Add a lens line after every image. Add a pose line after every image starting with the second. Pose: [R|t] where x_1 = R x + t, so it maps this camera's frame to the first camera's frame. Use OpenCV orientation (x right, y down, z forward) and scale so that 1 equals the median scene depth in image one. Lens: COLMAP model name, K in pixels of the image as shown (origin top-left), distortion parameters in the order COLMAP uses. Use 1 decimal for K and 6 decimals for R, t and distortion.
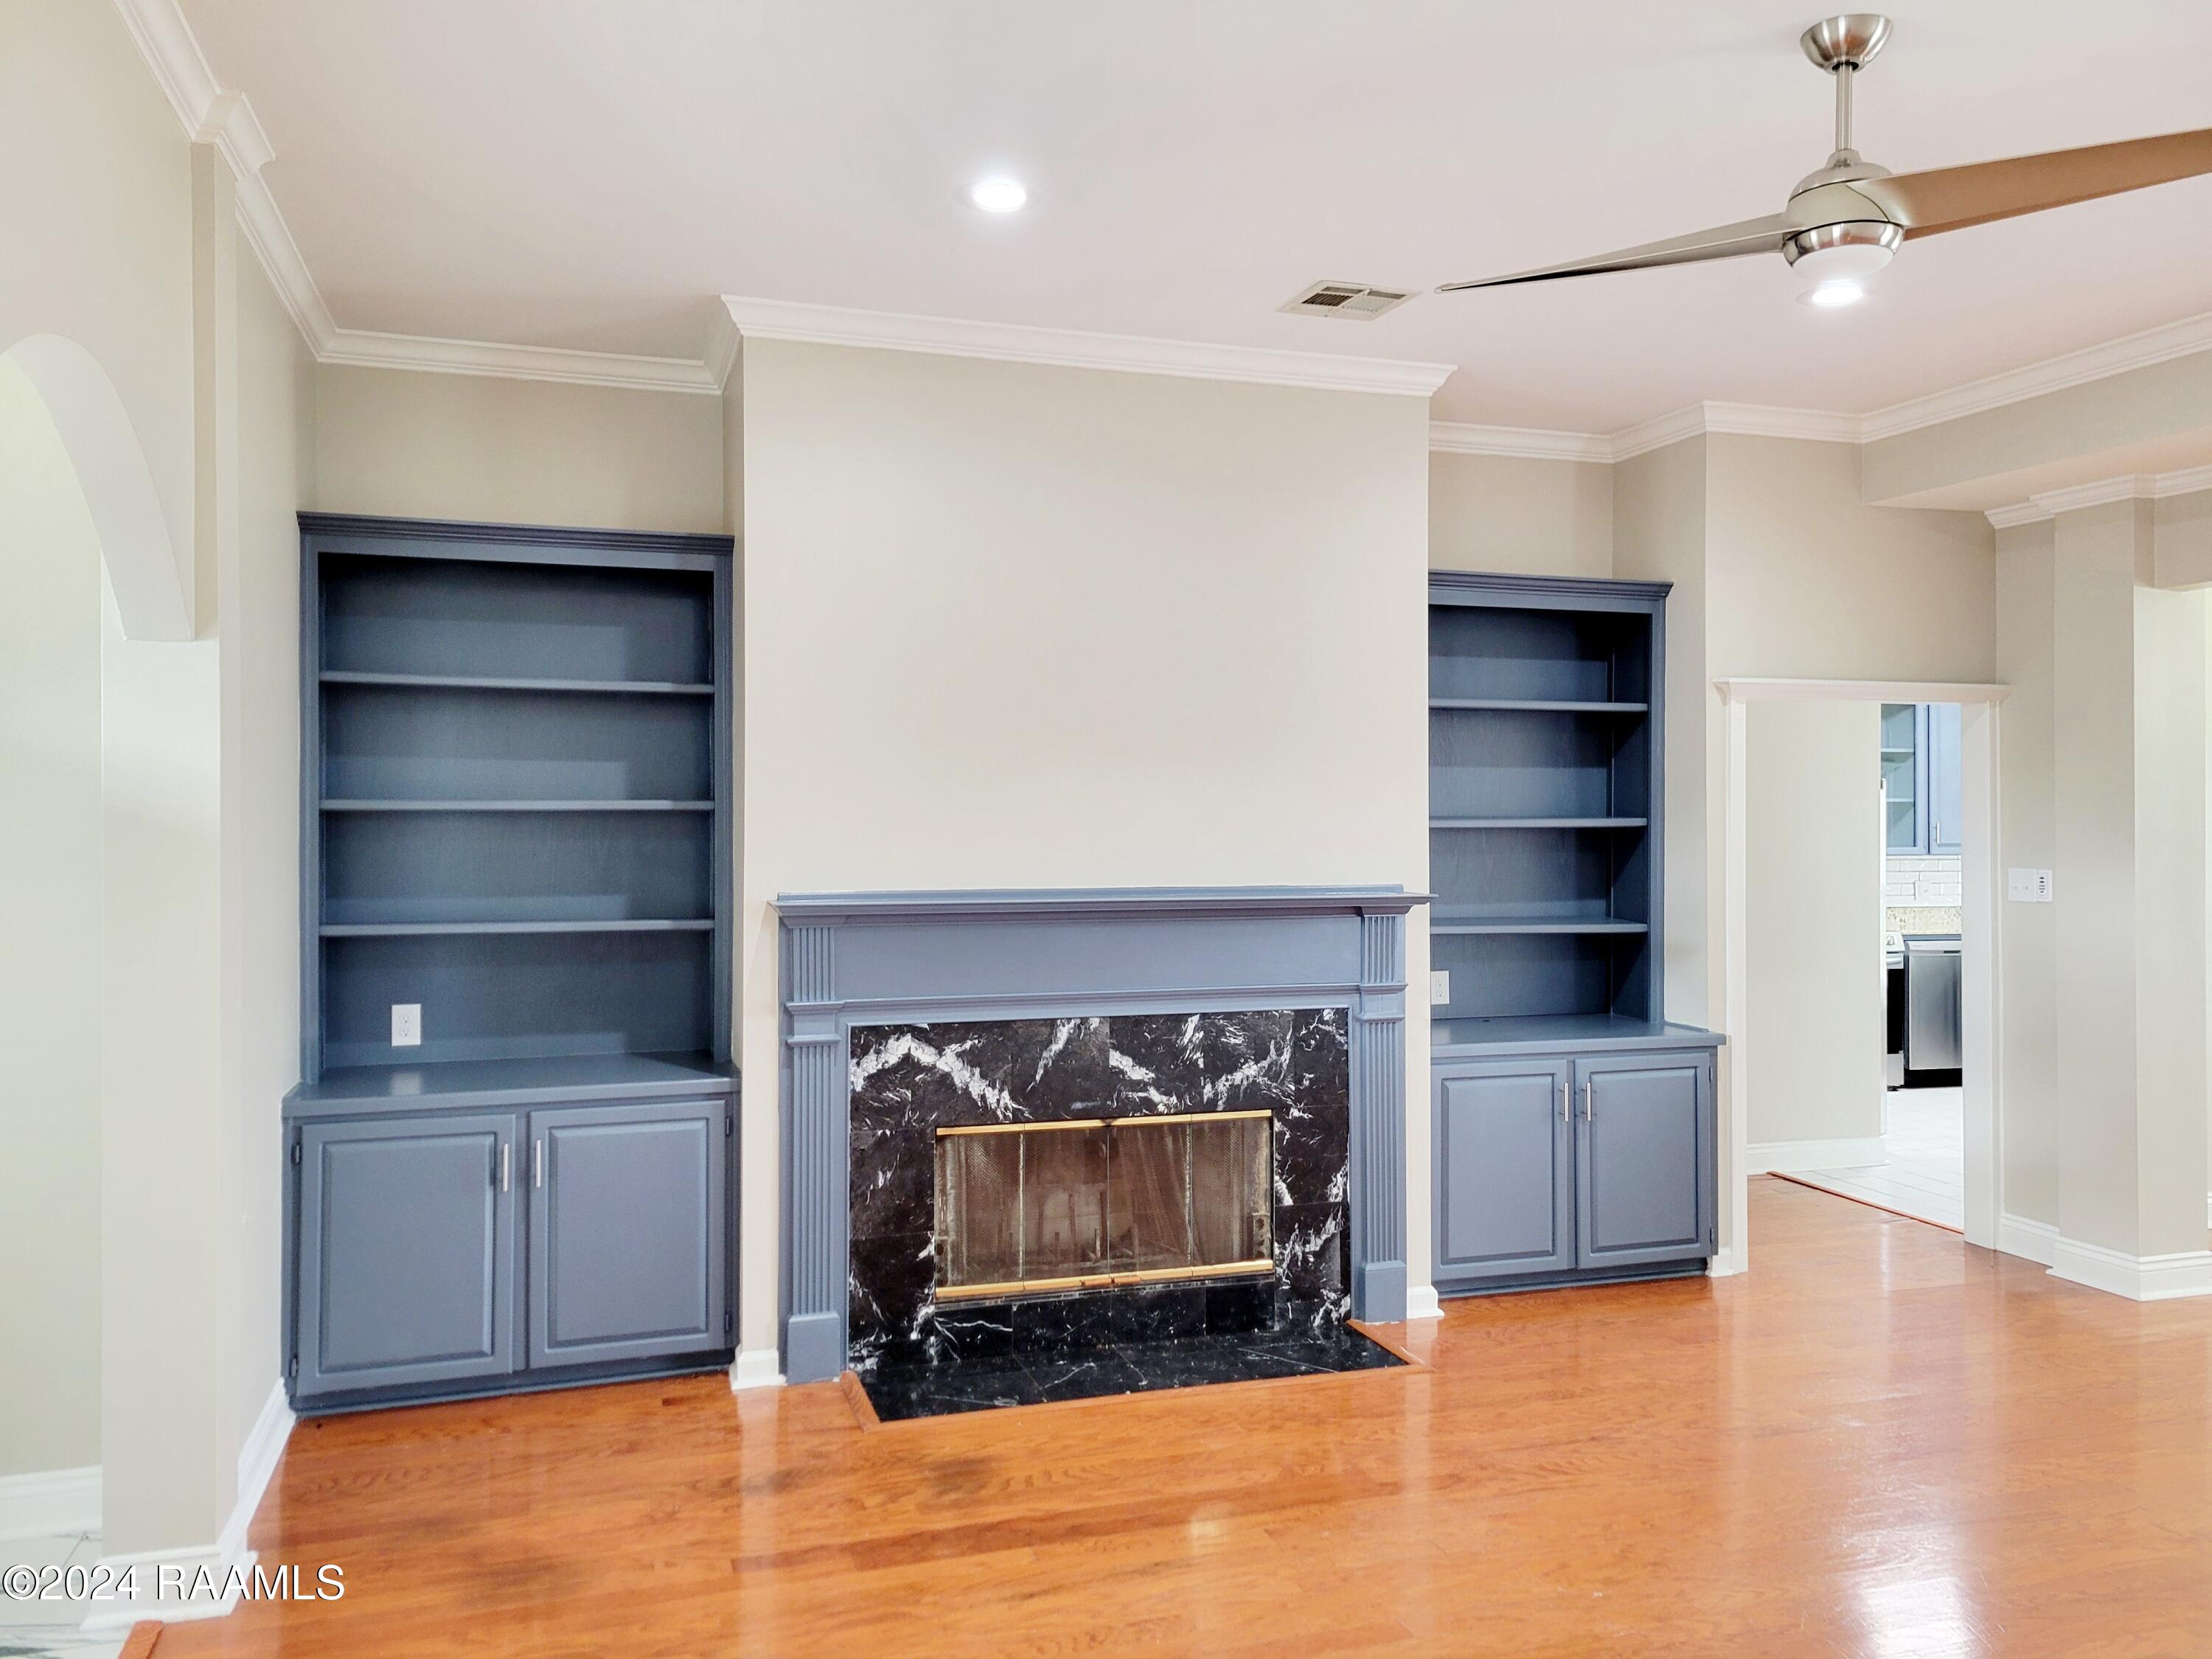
lens RADIAL K [[1644.3, 0, 1110.0], [0, 1644.3, 815.6], [0, 0, 1]] dist [0.003289, -0.005718]
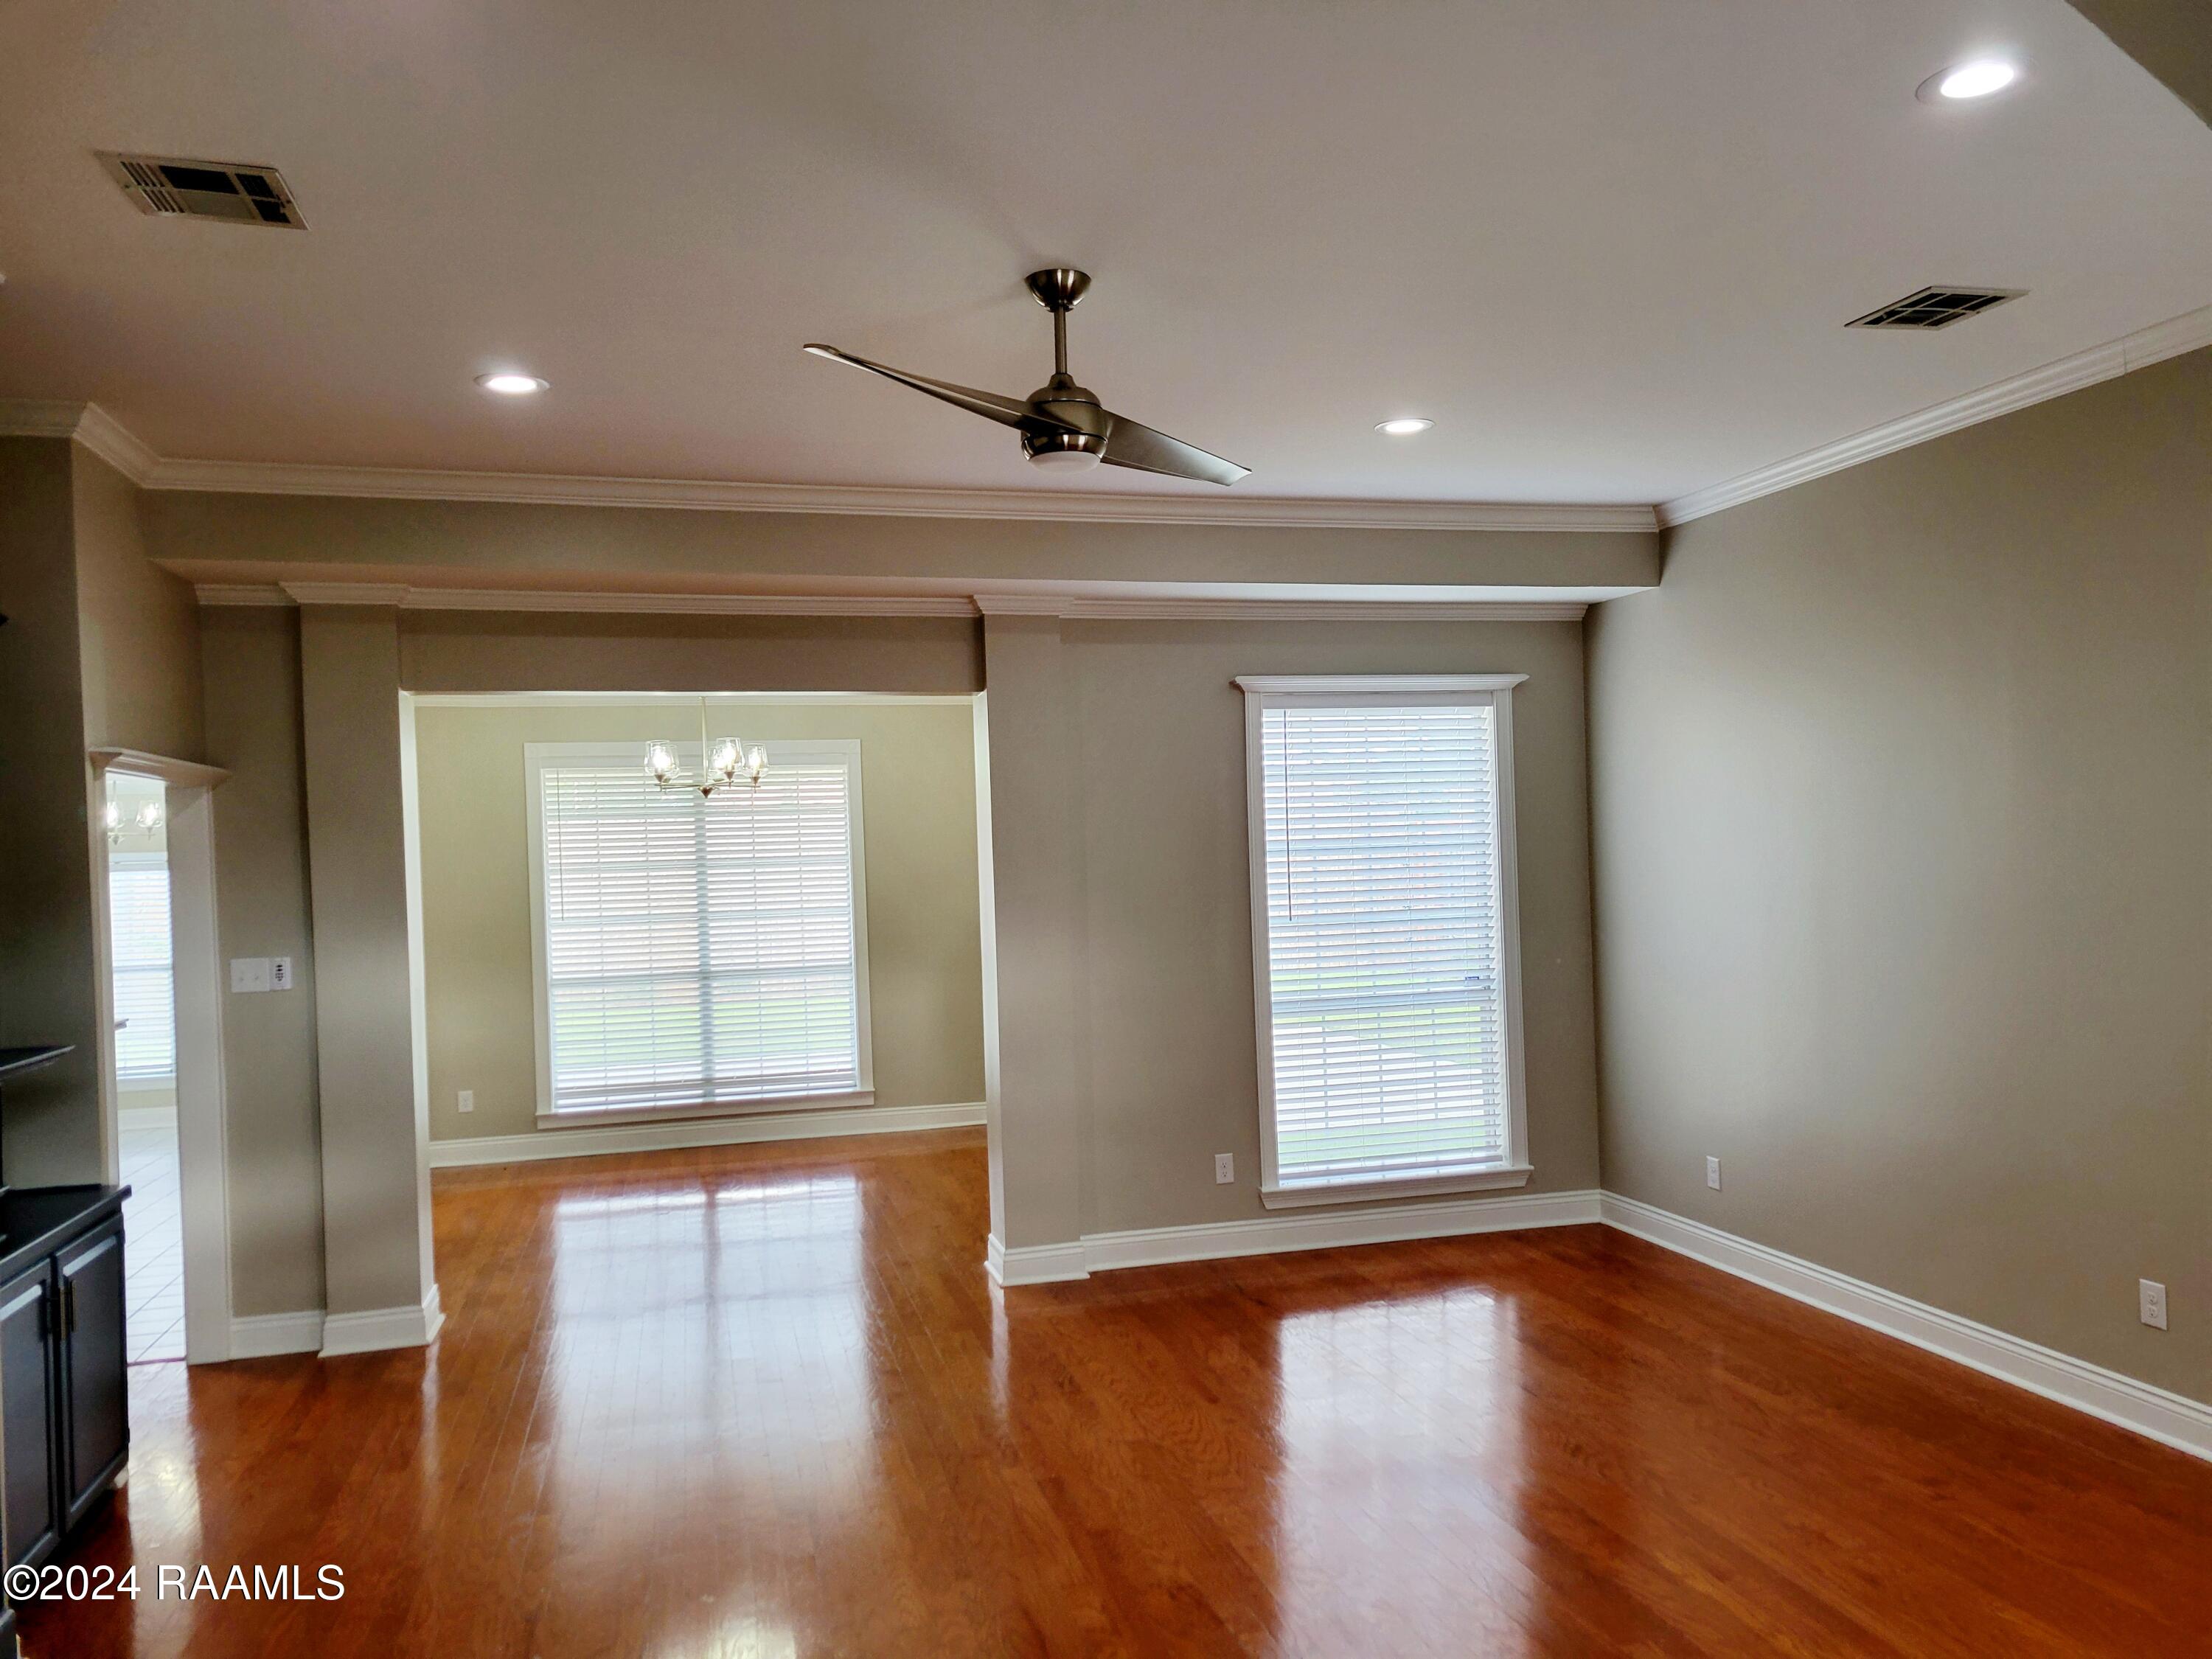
lens RADIAL K [[1665.8, 0, 1114.9], [0, 1665.8, 862.9], [0, 0, 1]] dist [0.004907, 0.000399]
pose [[0.044056, -0.008399, 0.998994, -0.414171], [0.025700, 0.999643, 0.007271, -0.018548], [-0.998698, 0.025354, 0.044256, 0.452944]]
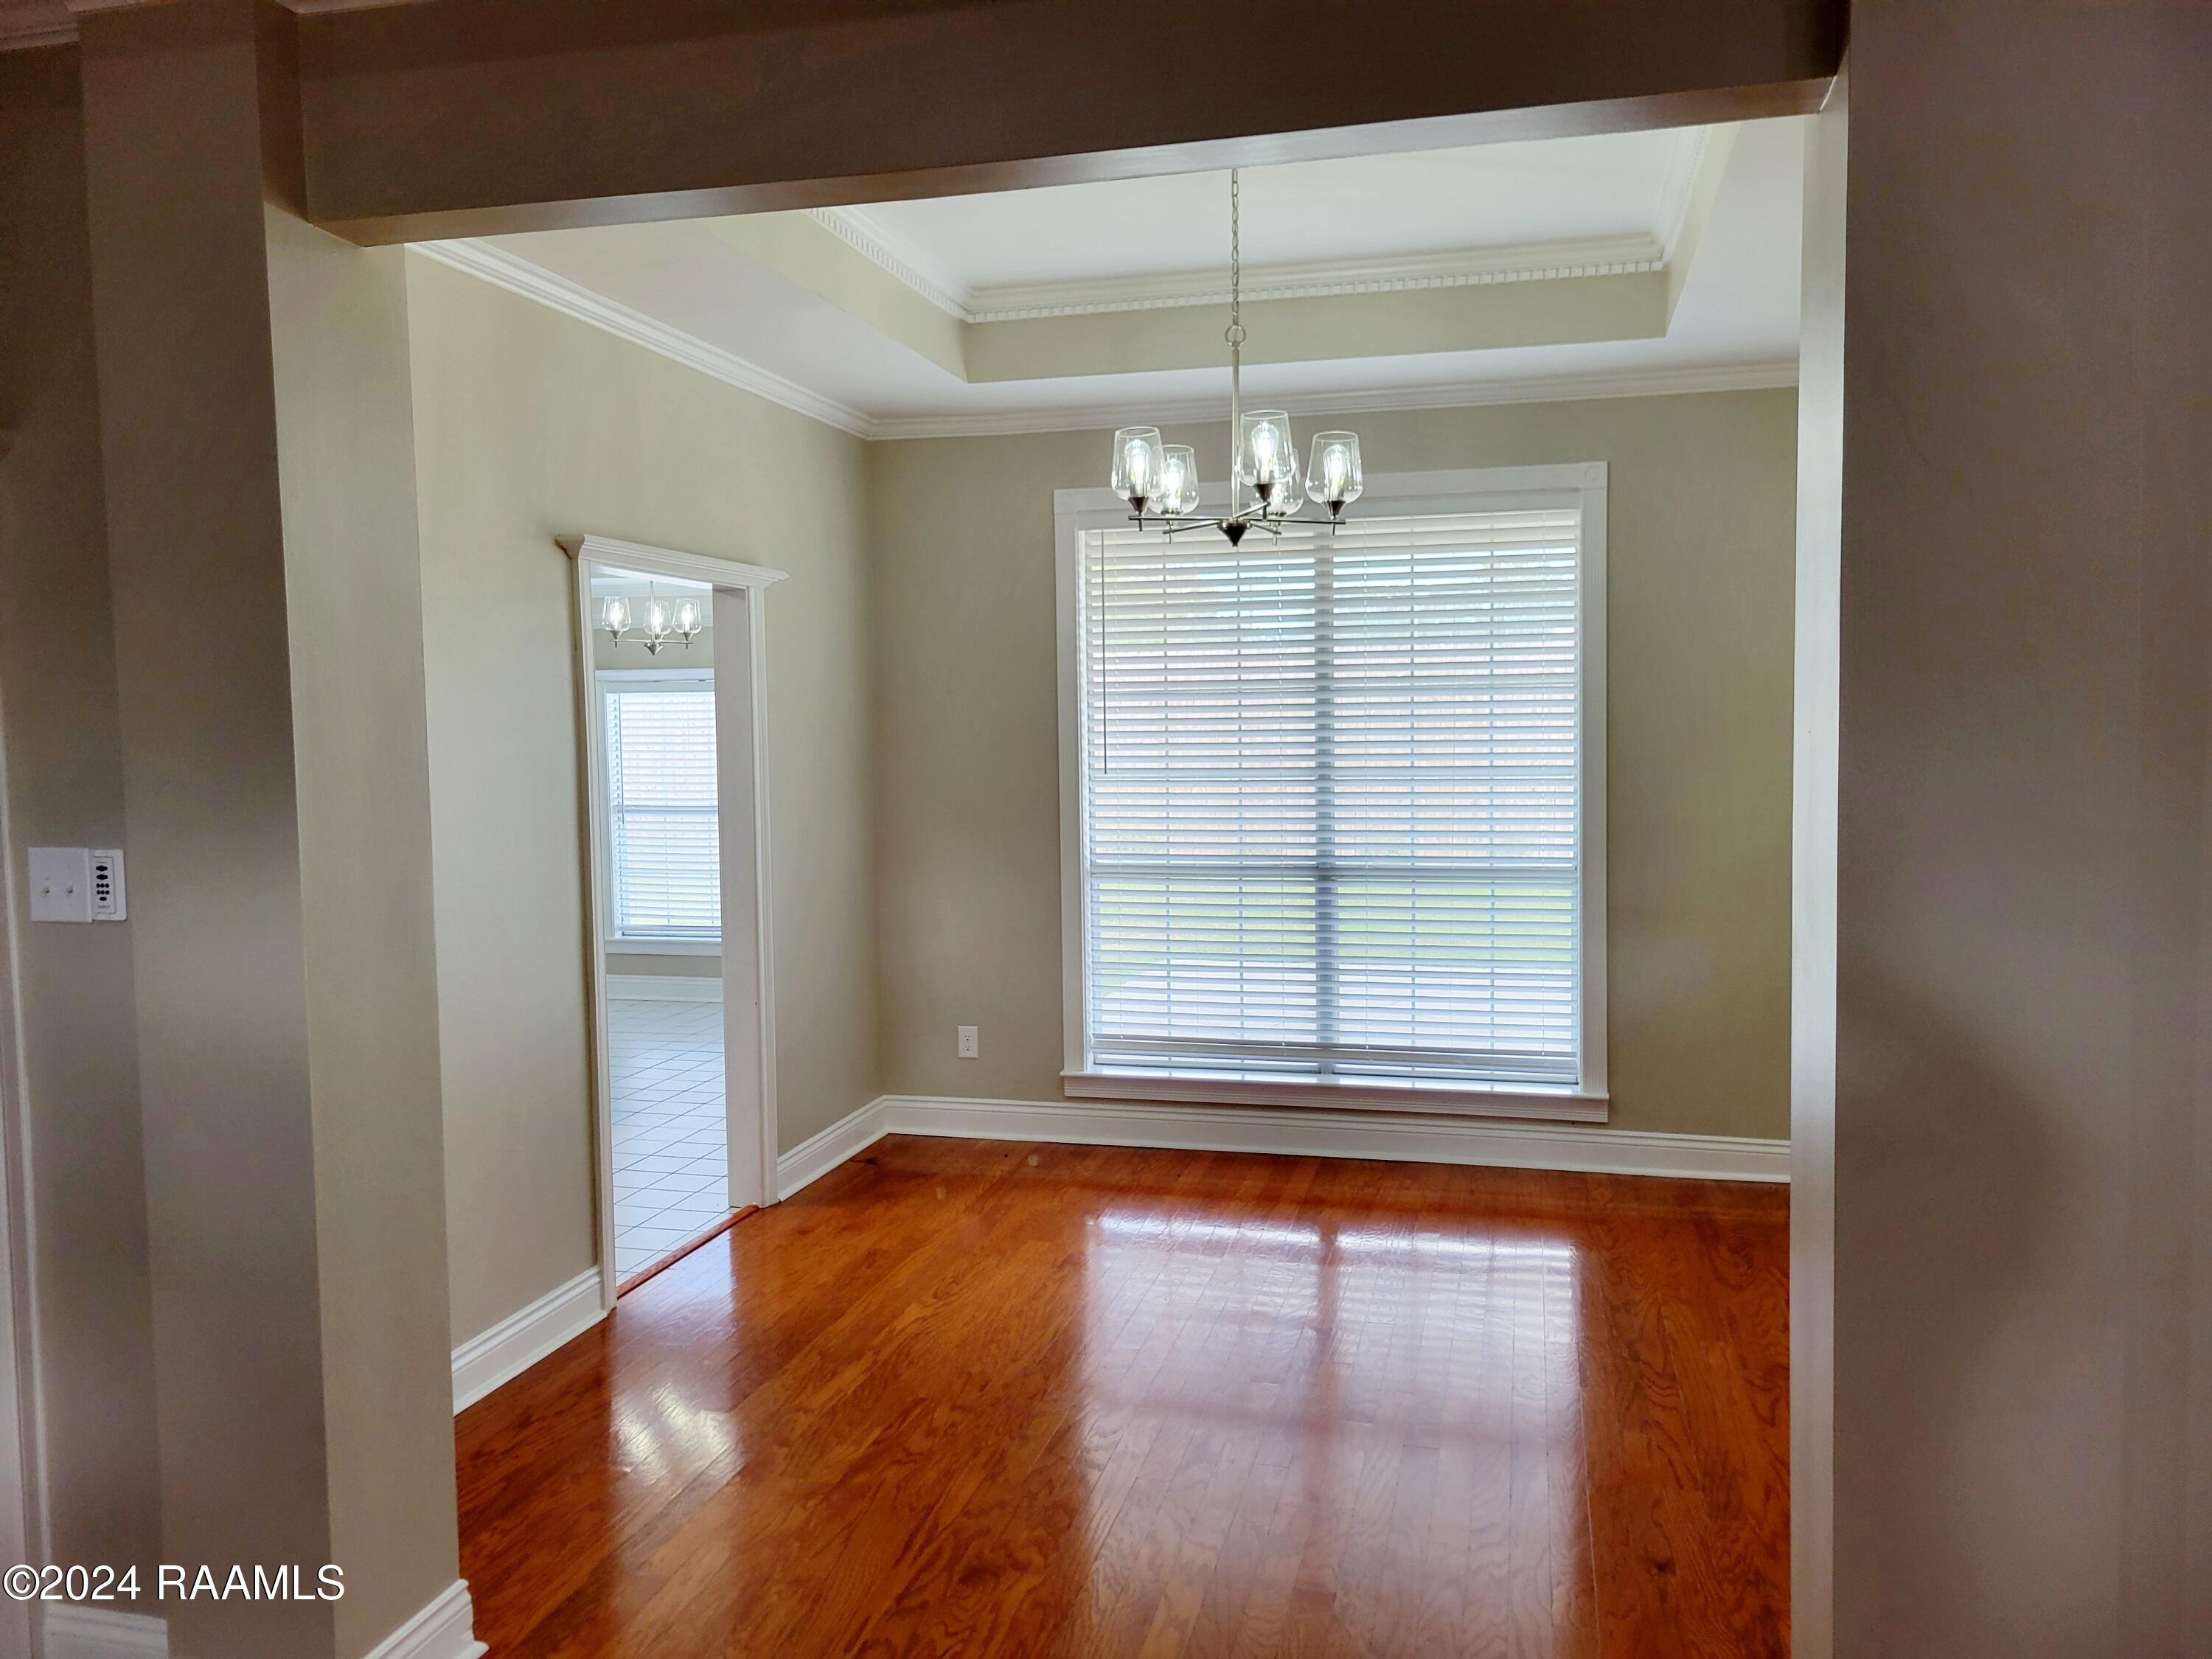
lens RADIAL K [[1644.3, 0, 1110.0], [0, 1644.3, 815.6], [0, 0, 1]] dist [0.003289, -0.005718]
pose [[0.533201, -0.059222, 0.843913, 0.333922], [0.008534, 0.997872, 0.064635, -0.003533], [-0.845945, -0.027262, 0.532572, 0.525168]]
